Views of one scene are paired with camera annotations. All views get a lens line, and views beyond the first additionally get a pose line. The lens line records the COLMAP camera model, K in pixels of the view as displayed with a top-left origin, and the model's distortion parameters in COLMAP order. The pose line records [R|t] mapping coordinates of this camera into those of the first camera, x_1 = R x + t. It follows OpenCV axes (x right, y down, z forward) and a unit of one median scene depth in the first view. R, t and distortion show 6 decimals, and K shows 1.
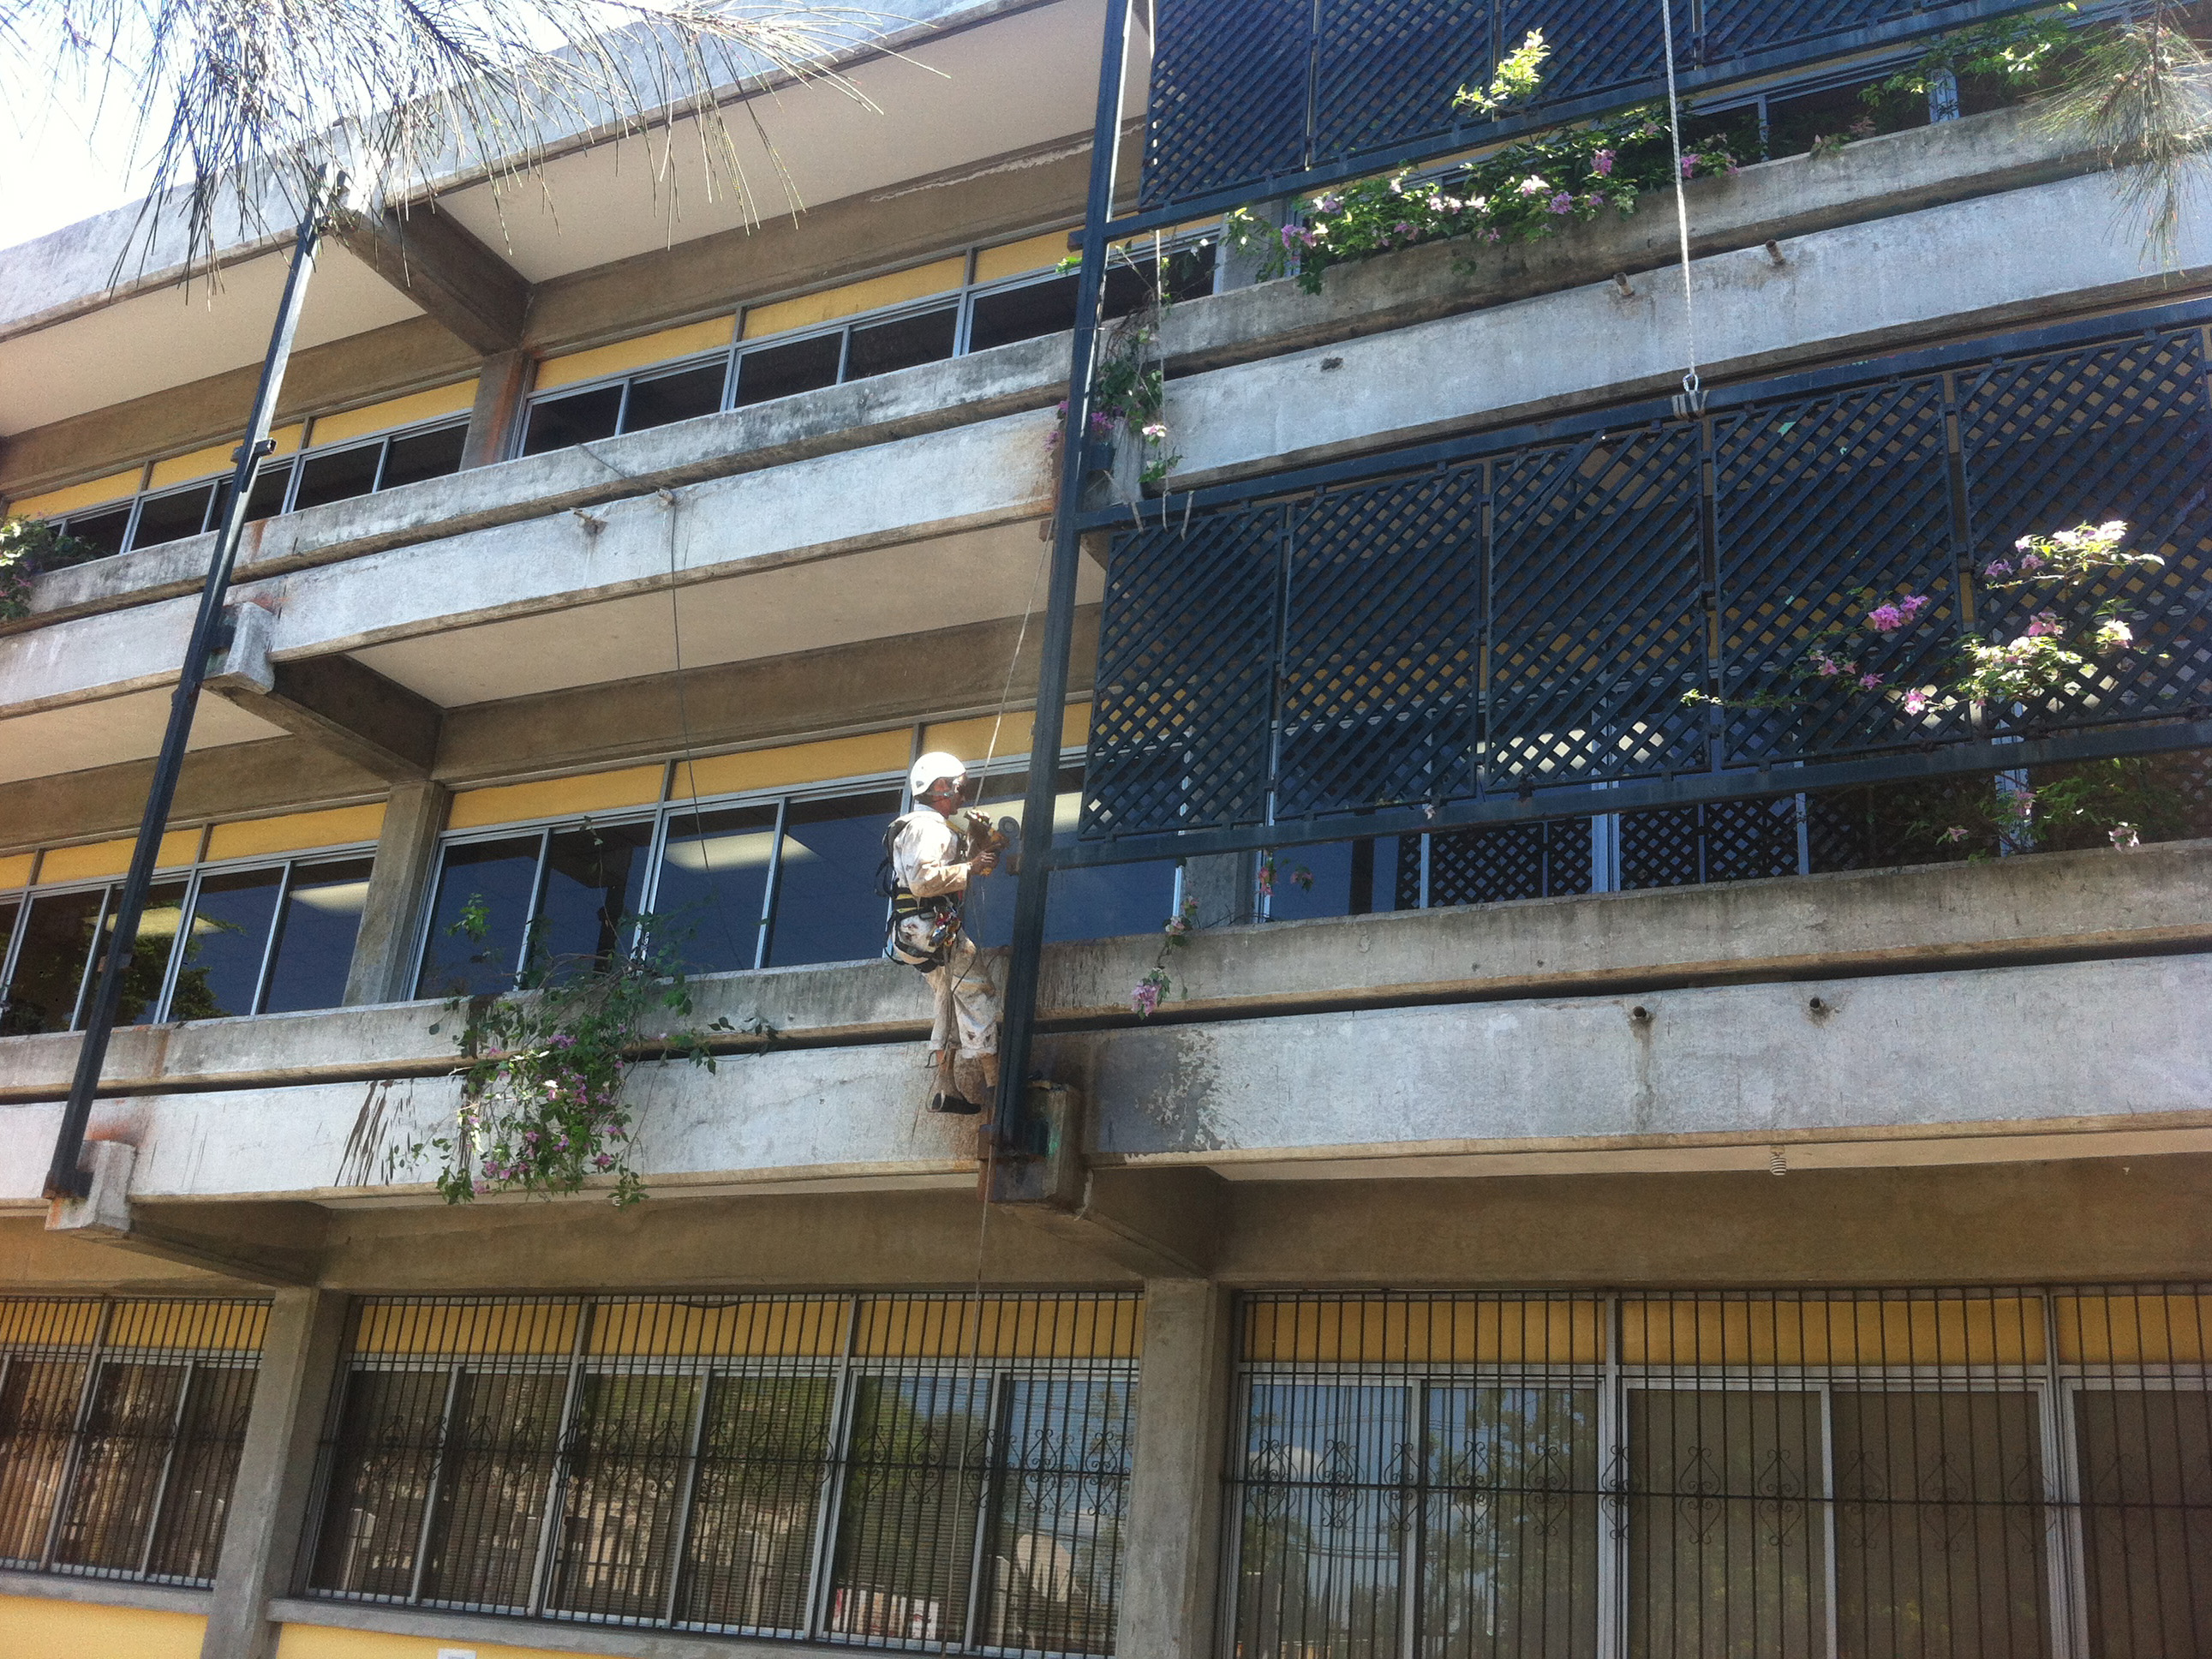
lens RADIAL K [[2036.4, 0, 1201.1], [0, 2036.4, 785.0], [0, 0, 1]] dist [0.105310, -0.257440]
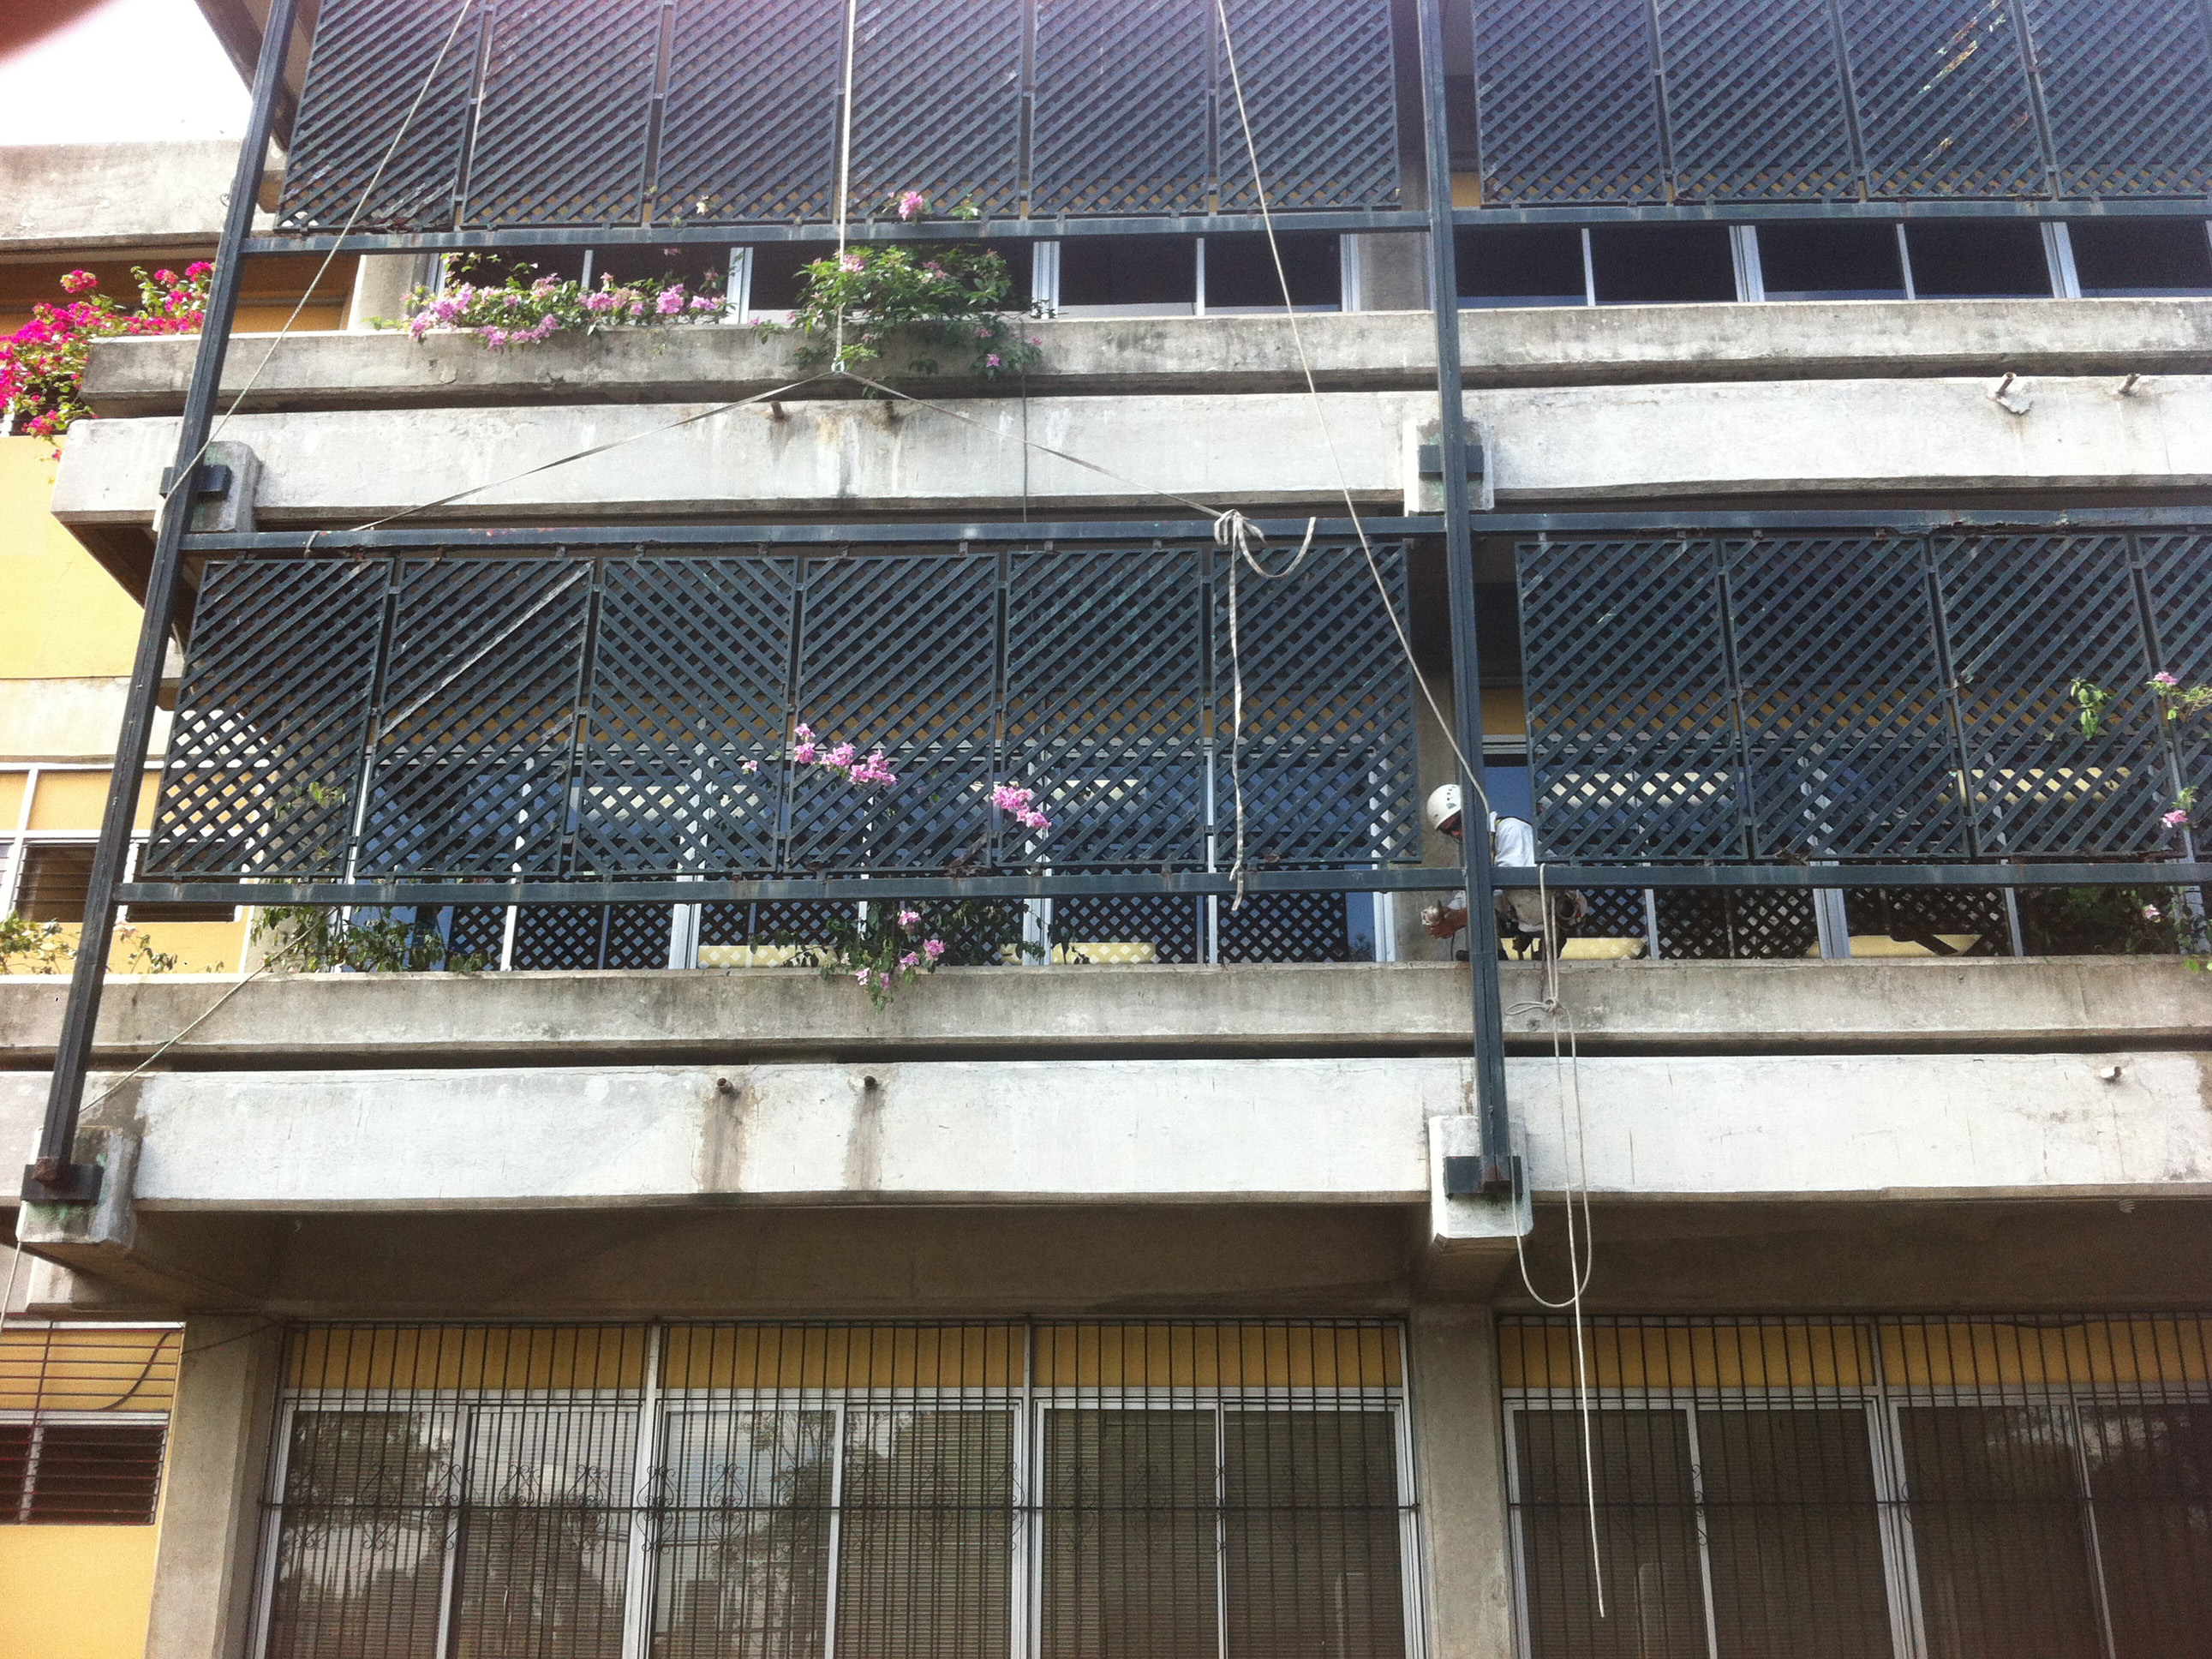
lens RADIAL K [[2148.9, 0, 1103.9], [0, 2148.9, 769.4], [0, 0, 1]] dist [0.104798, -0.343258]
pose [[0.908977, 0.096621, 0.405493, -0.951670], [-0.098568, 0.995000, -0.016133, 0.072261], [-0.405024, -0.025304, 0.913956, 0.328376]]
